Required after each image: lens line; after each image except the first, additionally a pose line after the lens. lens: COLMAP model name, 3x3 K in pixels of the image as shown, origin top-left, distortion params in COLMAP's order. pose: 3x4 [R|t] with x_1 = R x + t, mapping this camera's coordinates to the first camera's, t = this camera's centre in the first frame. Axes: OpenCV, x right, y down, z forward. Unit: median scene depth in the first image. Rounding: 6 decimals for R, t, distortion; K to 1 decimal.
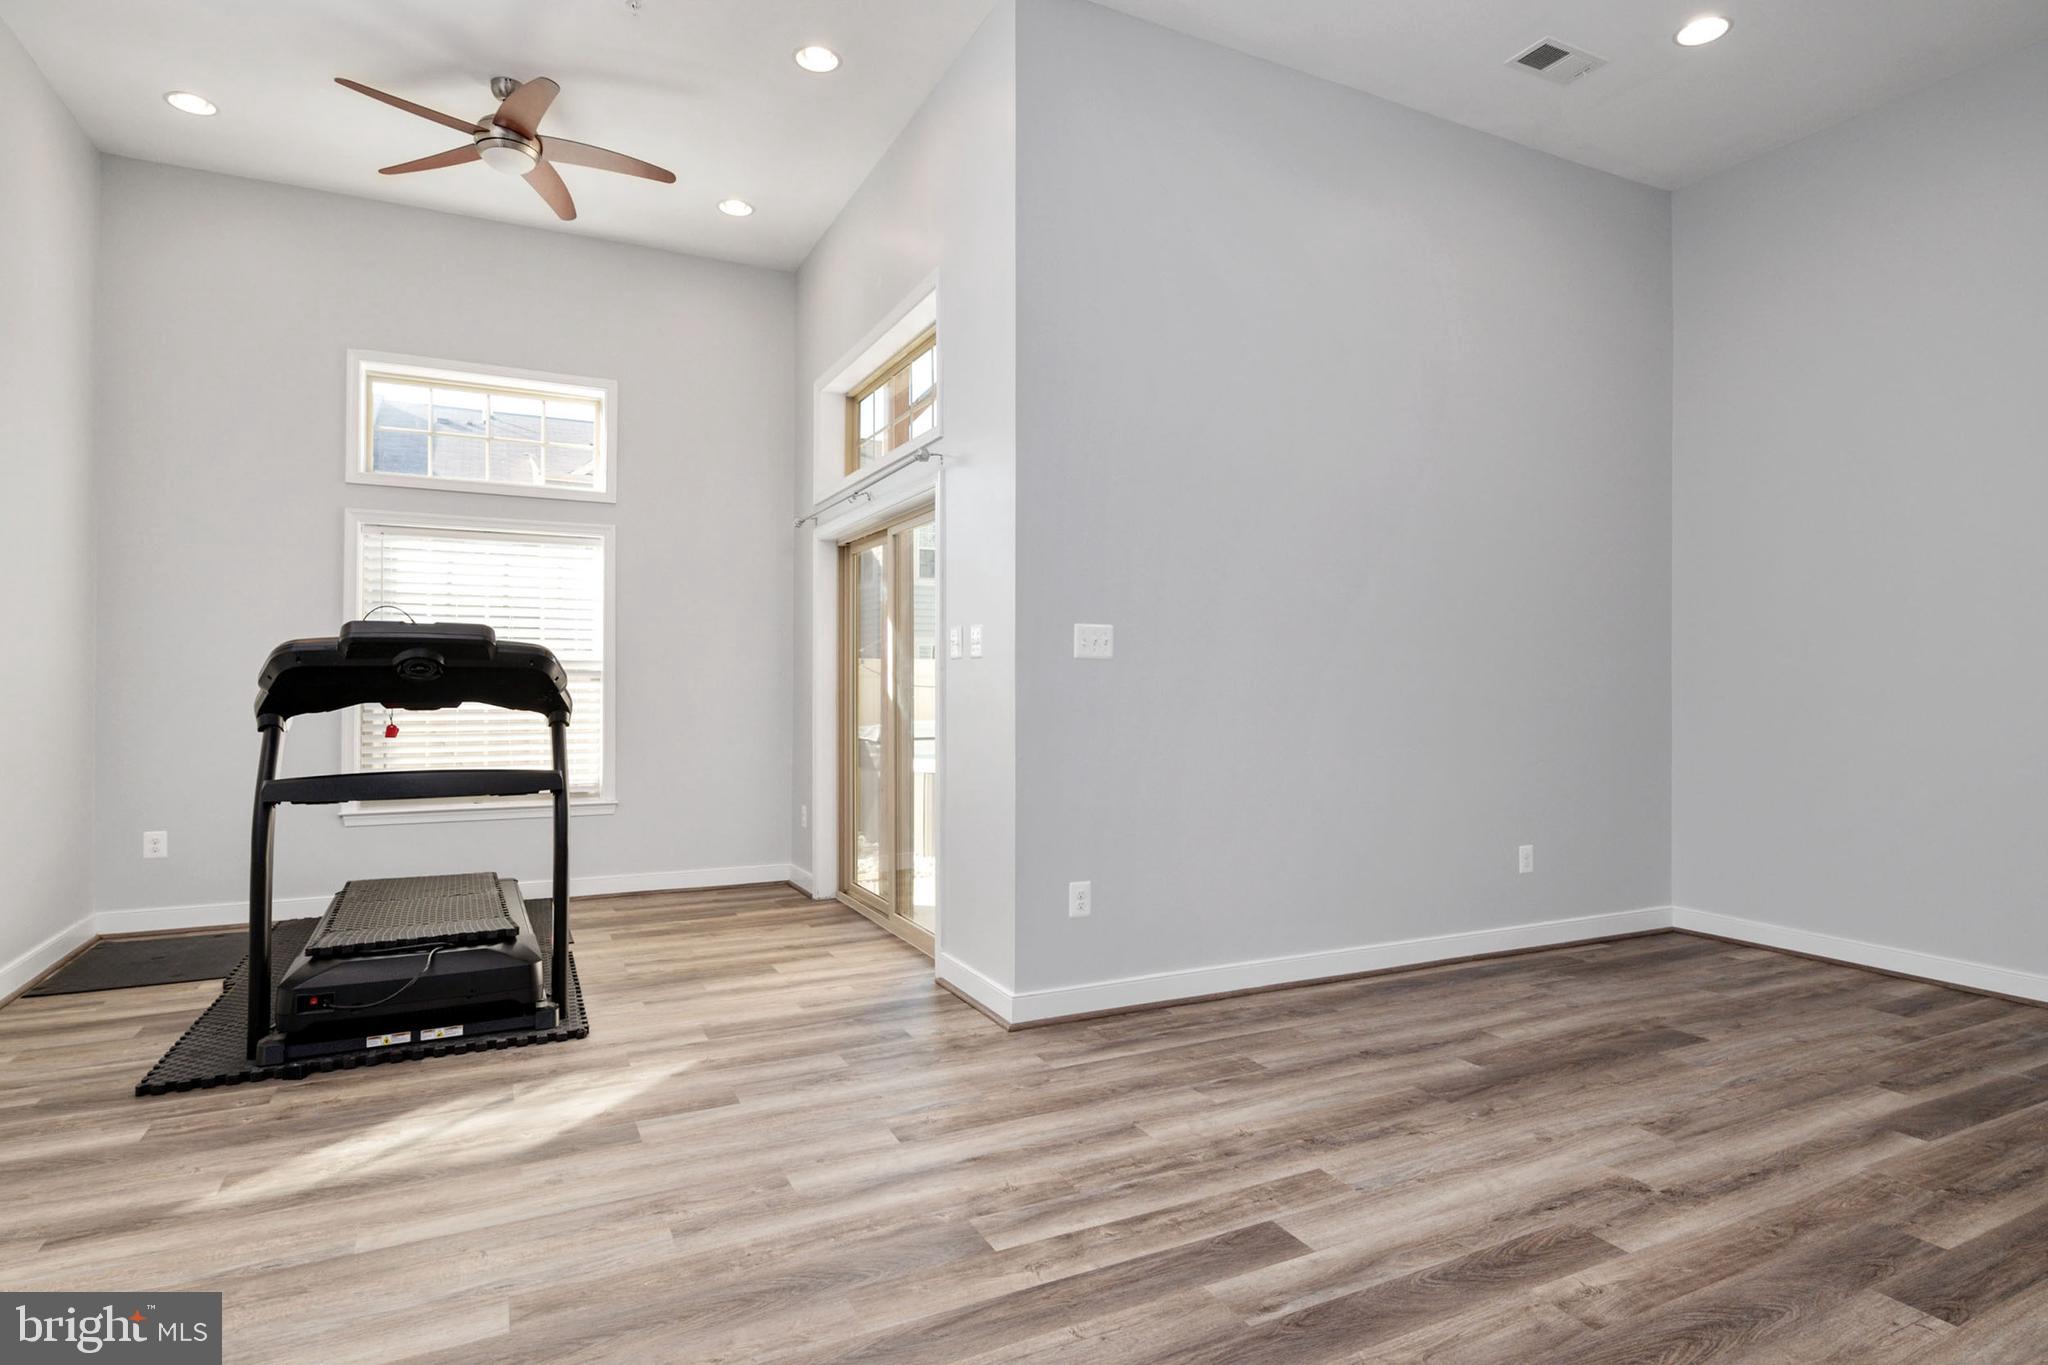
lens RADIAL K [[1078.3, 0, 1031.9], [0, 1078.3, 679.1], [0, 0, 1]] dist [0.010970, -0.006685]
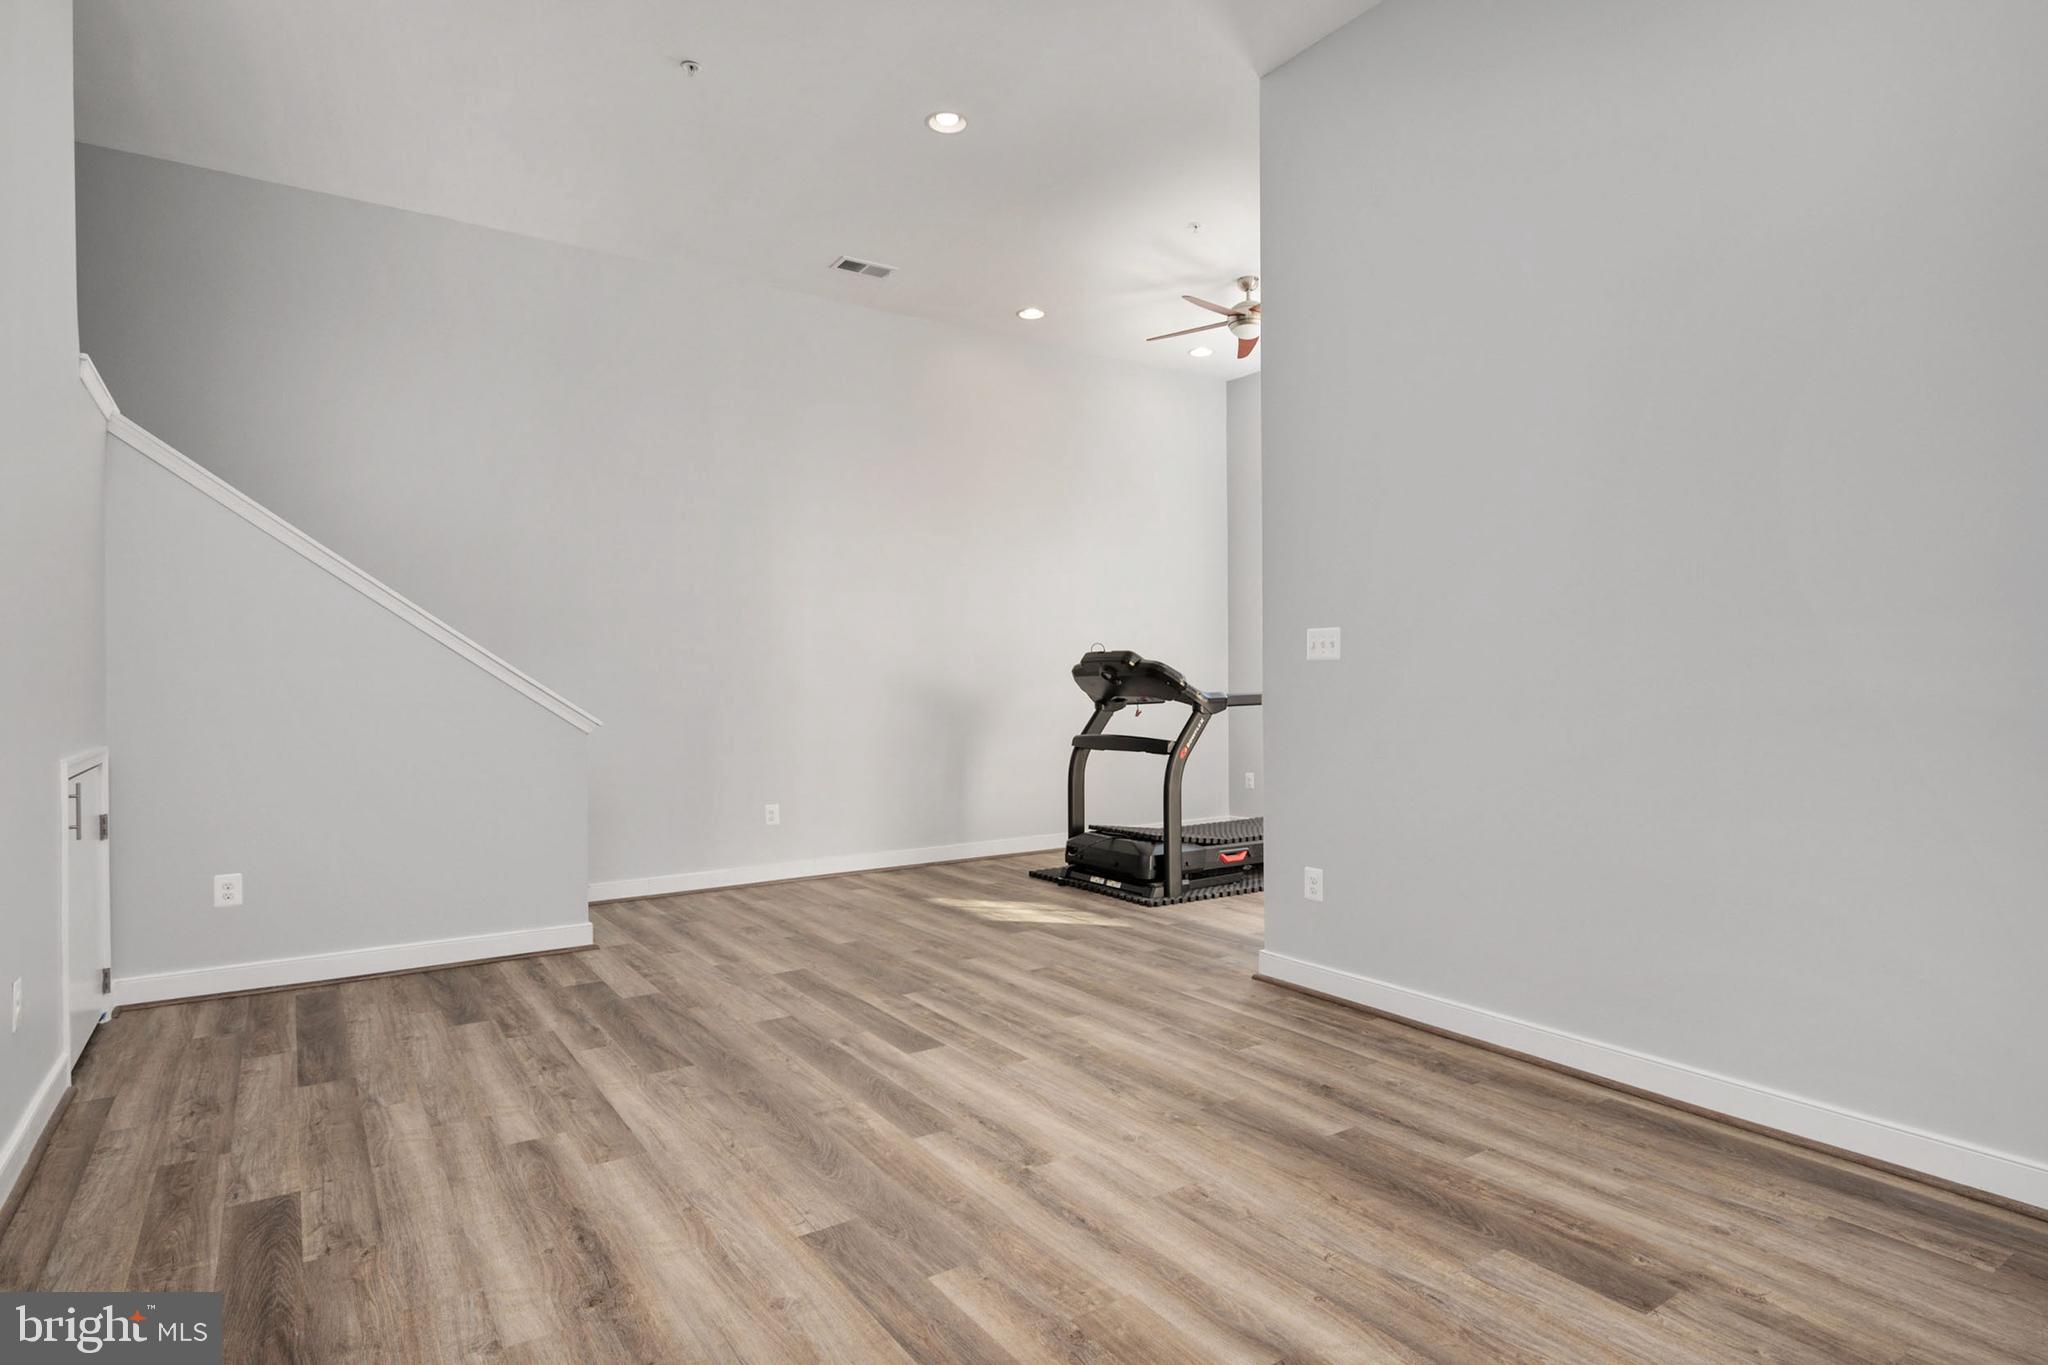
lens RADIAL K [[1078.3, 0, 1038.7], [0, 1078.3, 685.3], [0, 0, 1]] dist [0.010970, -0.006685]
pose [[0.141162, -0.004099, -0.989978, 1.432473], [0.007063, 0.999970, -0.003133, 0.008806], [0.989961, -0.006550, 0.141186, 0.768481]]
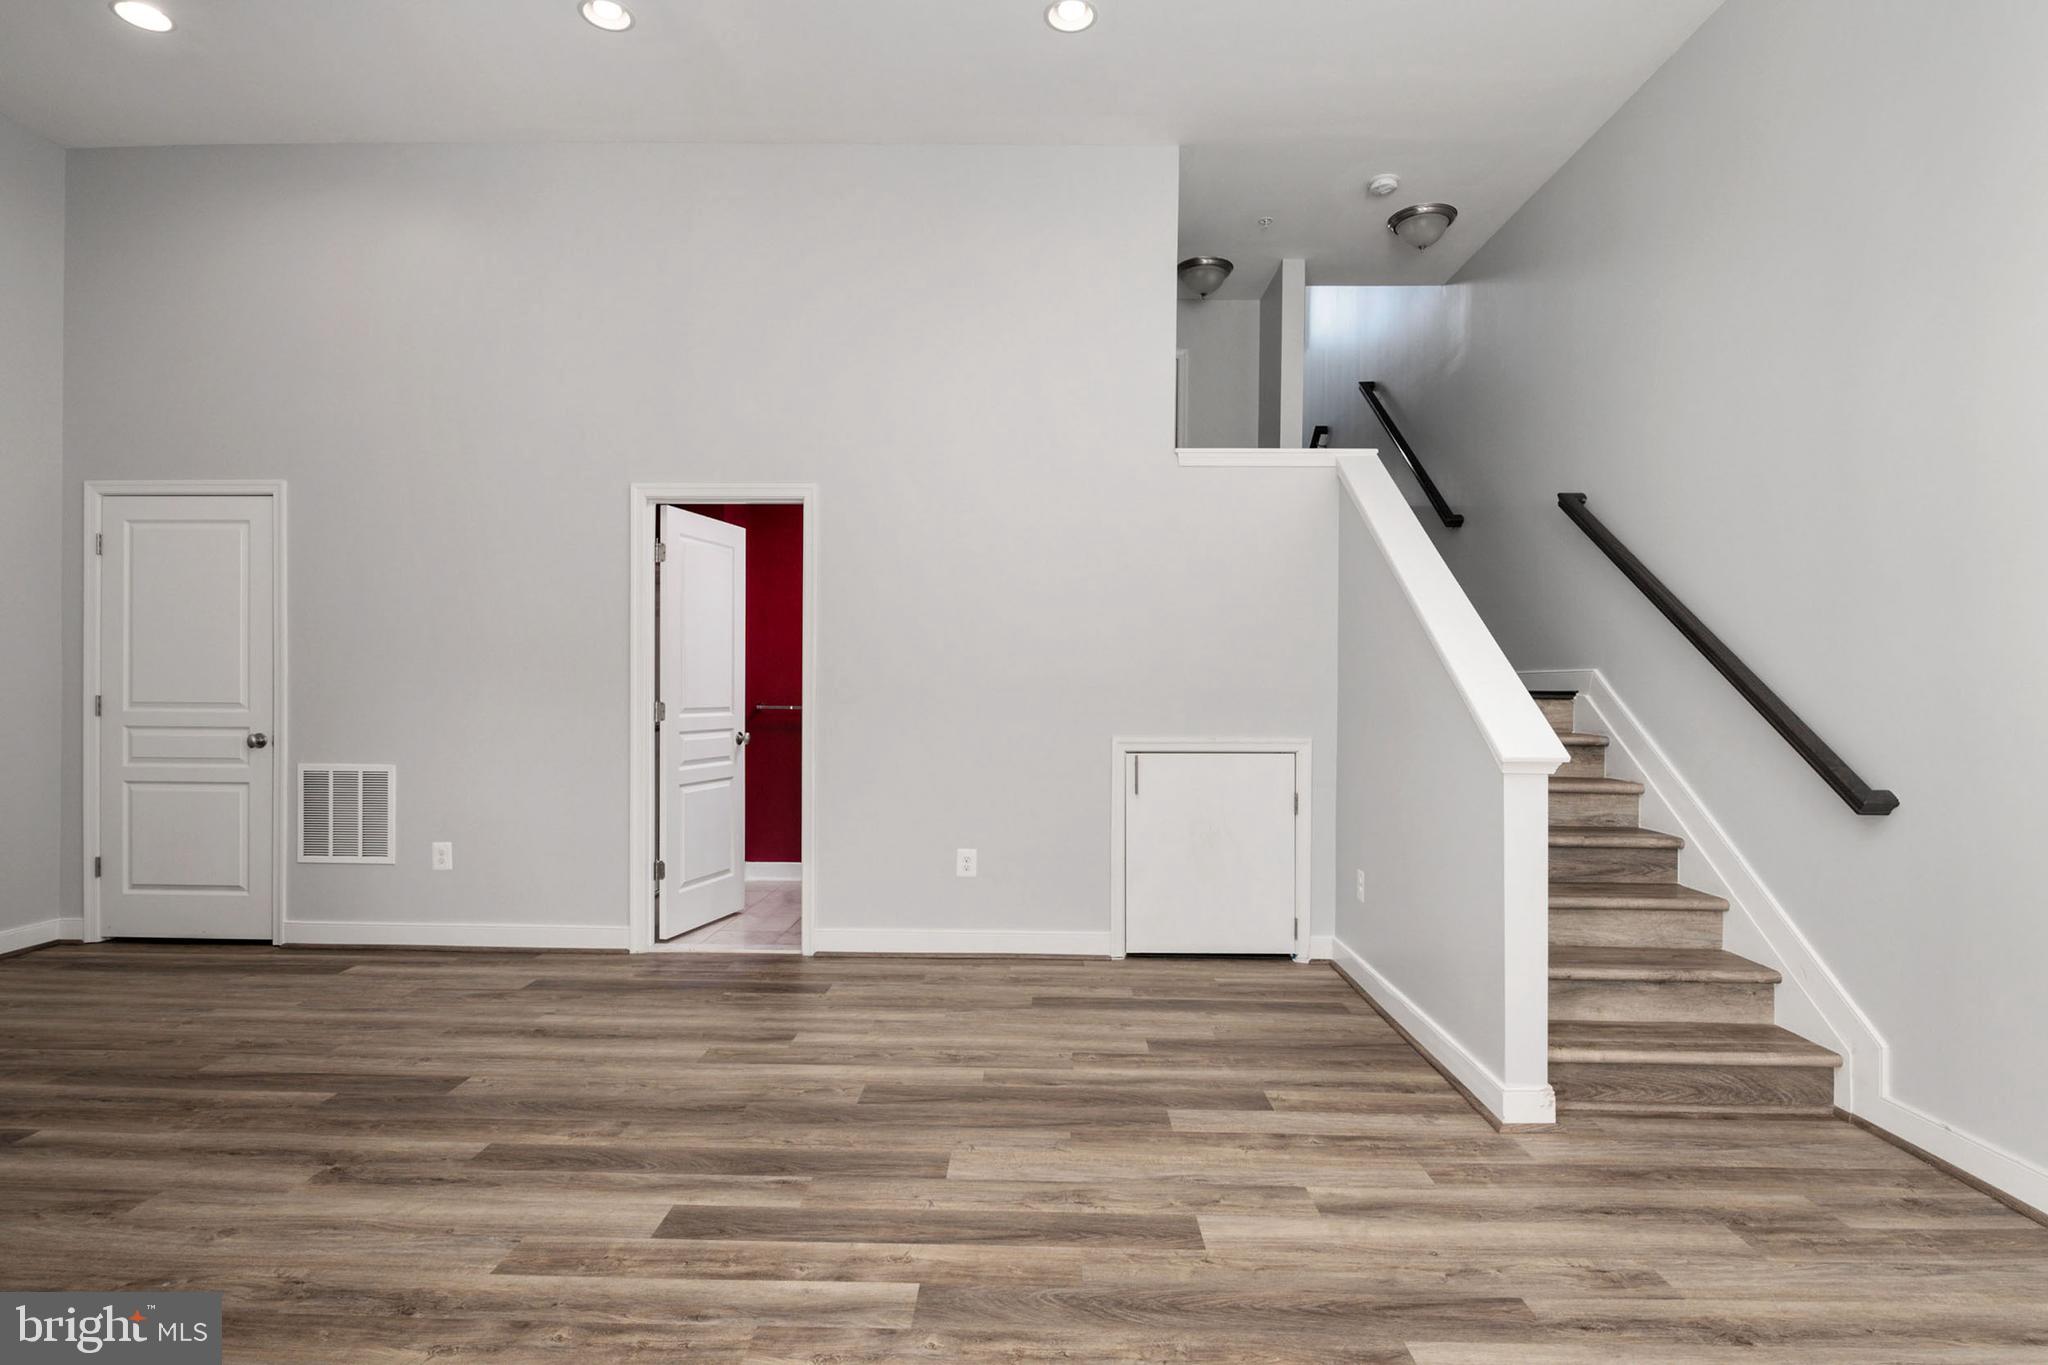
lens RADIAL K [[1020.9, 0, 1031.2], [0, 1020.9, 684.3], [0, 0, 1]] dist [-0.004367, -0.004022]
pose [[-0.887451, -0.011171, 0.460767, -0.418727], [-0.014083, 0.999897, -0.002884, -0.000571], [-0.460688, -0.009049, -0.887516, 1.388968]]
